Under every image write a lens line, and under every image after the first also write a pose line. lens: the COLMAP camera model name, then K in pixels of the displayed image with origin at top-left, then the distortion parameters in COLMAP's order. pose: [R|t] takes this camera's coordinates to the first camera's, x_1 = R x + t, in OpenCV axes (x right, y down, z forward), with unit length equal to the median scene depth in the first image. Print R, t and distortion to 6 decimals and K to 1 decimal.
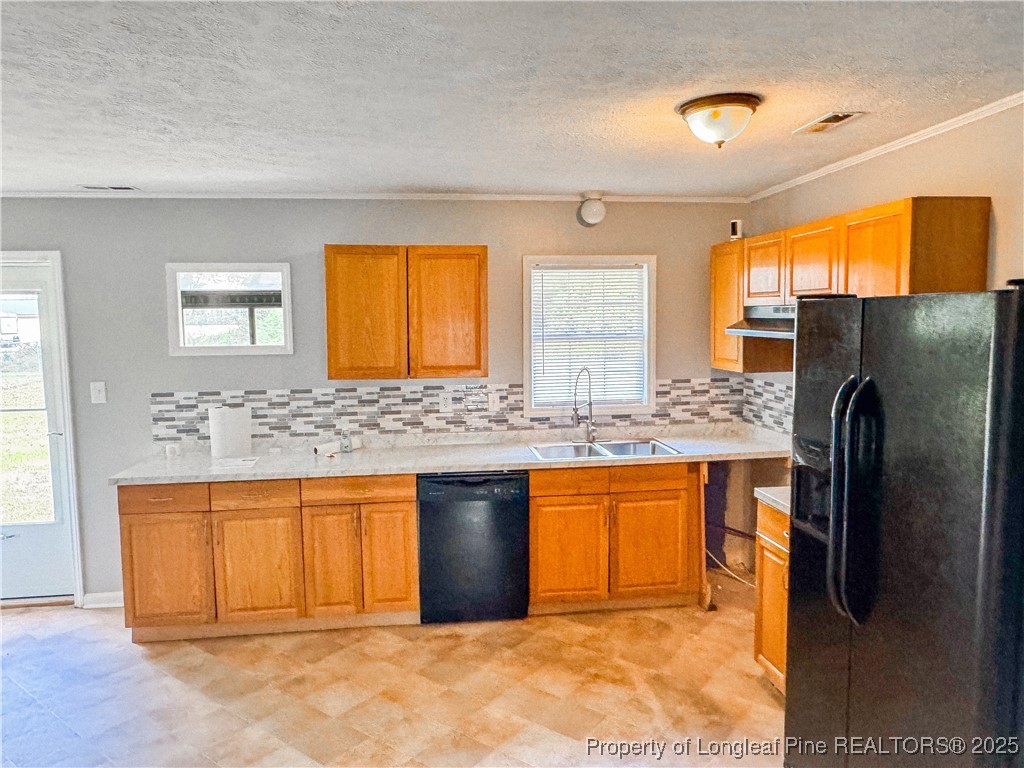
lens RADIAL K [[714.5, 0, 512.0], [0, 714.5, 384.0], [0, 0, 1]] dist [-0.003808, -0.000562]
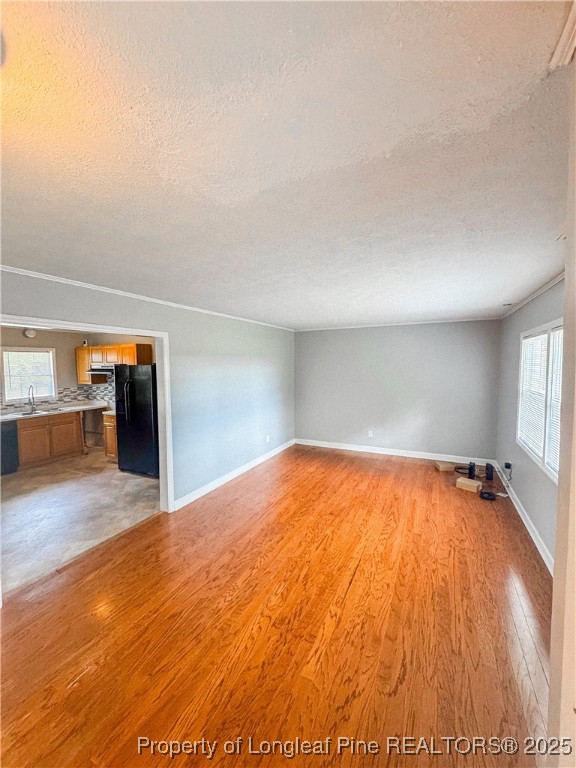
lens RADIAL K [[307.1, 0, 288.0], [0, 307.1, 384.0], [0, 0, 1]] dist [-0.001879, 0.000224]
pose [[0.564568, -0.047499, 0.824019, -0.372281], [0.077692, 0.996968, 0.004238, 0.051233], [-0.821722, 0.061627, 0.566546, -0.644769]]
